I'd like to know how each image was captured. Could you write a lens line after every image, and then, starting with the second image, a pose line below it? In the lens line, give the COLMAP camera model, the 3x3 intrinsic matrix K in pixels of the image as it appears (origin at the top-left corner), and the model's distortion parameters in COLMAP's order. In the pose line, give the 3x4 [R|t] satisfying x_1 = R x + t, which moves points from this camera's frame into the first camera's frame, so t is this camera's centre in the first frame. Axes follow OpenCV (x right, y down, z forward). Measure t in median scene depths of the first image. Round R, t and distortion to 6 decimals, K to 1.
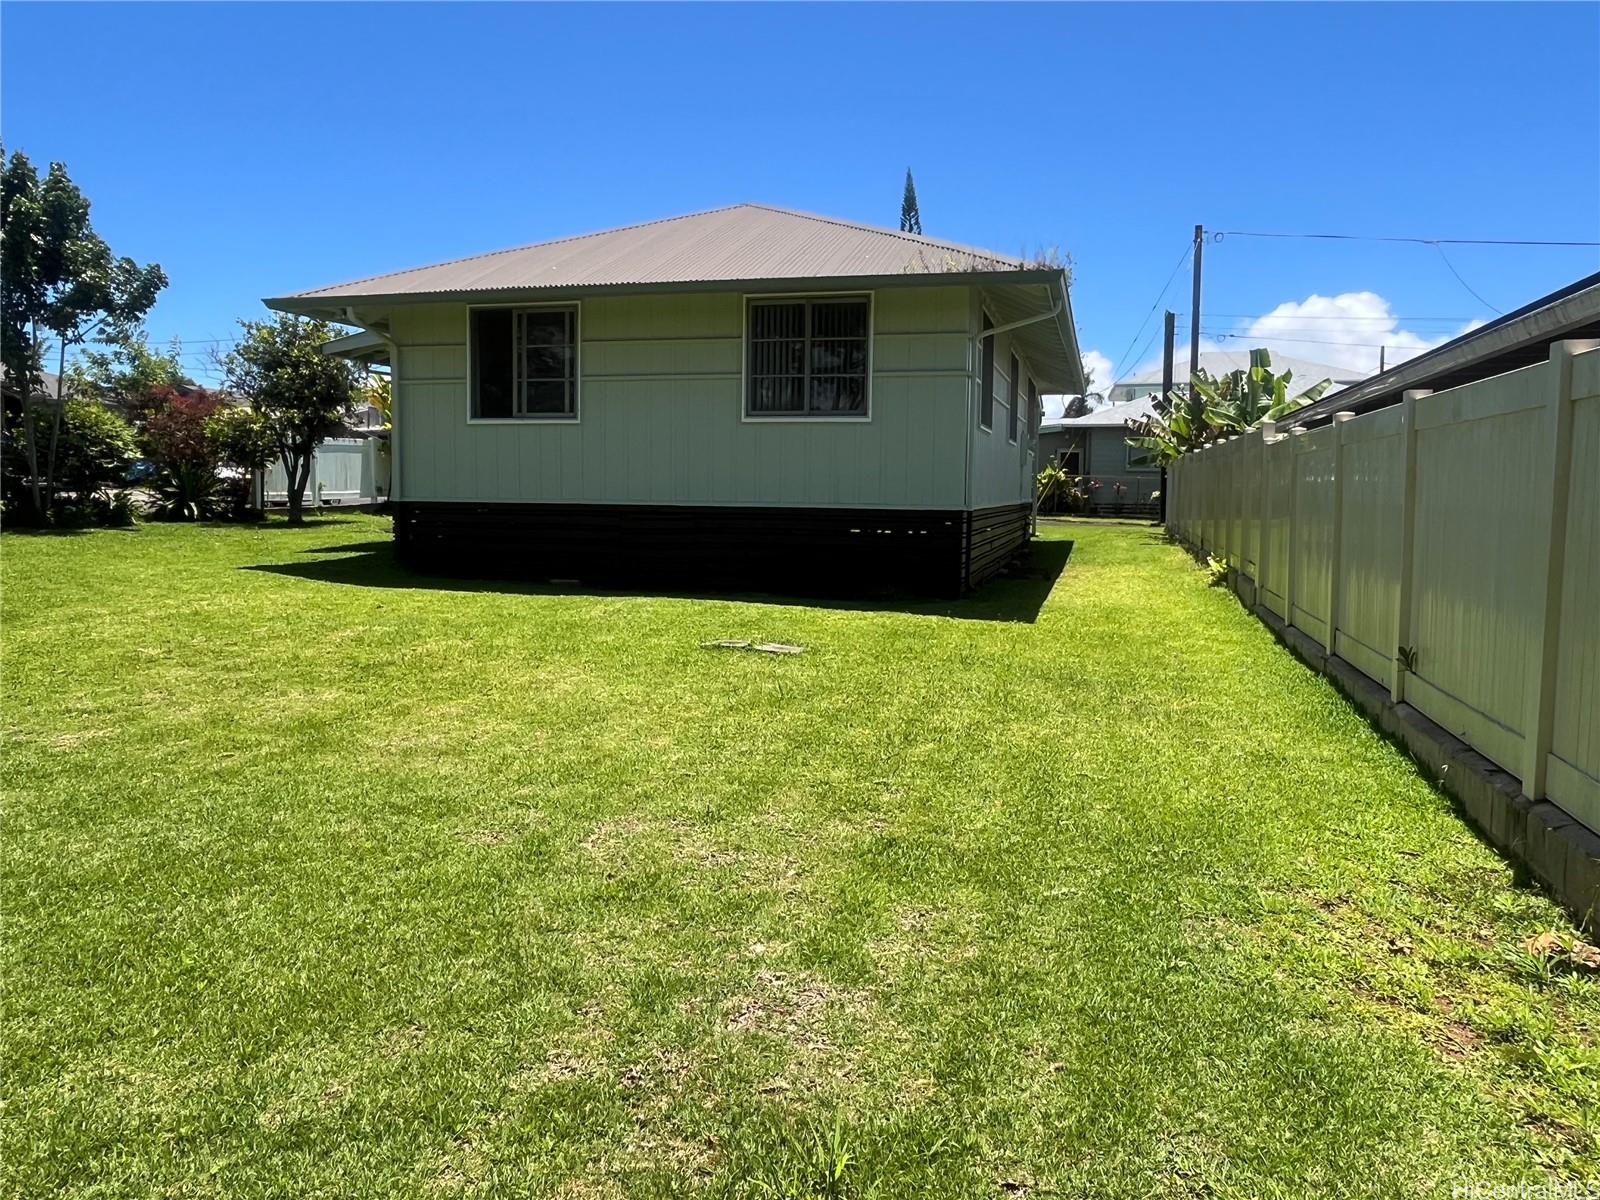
lens RADIAL K [[1159.9, 0, 799.2], [0, 1159.9, 597.6], [0, 0, 1]] dist [-0.004157, -0.004510]
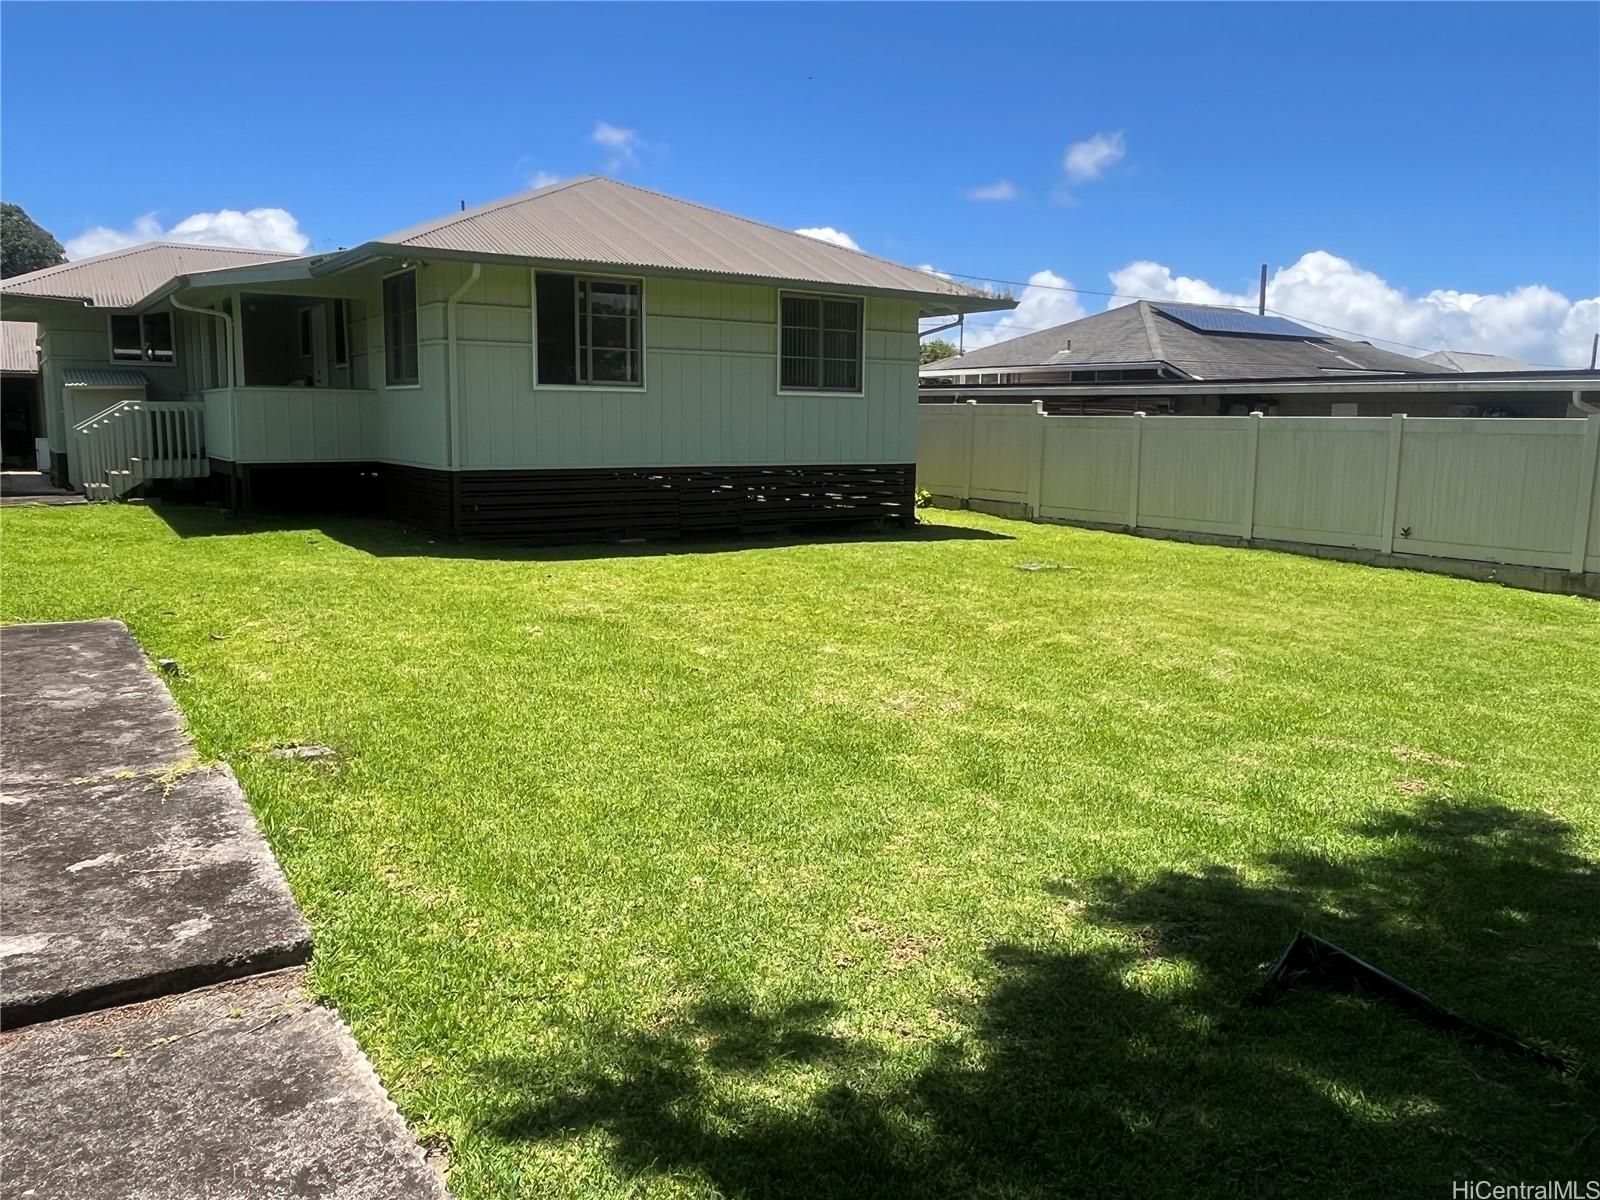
lens RADIAL K [[1159.9, 0, 799.1], [0, 1159.9, 599.0], [0, 0, 1]] dist [-0.004157, -0.004510]
pose [[0.637904, -0.114509, 0.761555, -0.924061], [0.090921, 0.993166, 0.073177, -0.025848], [-0.764730, 0.022561, 0.643956, 0.206221]]
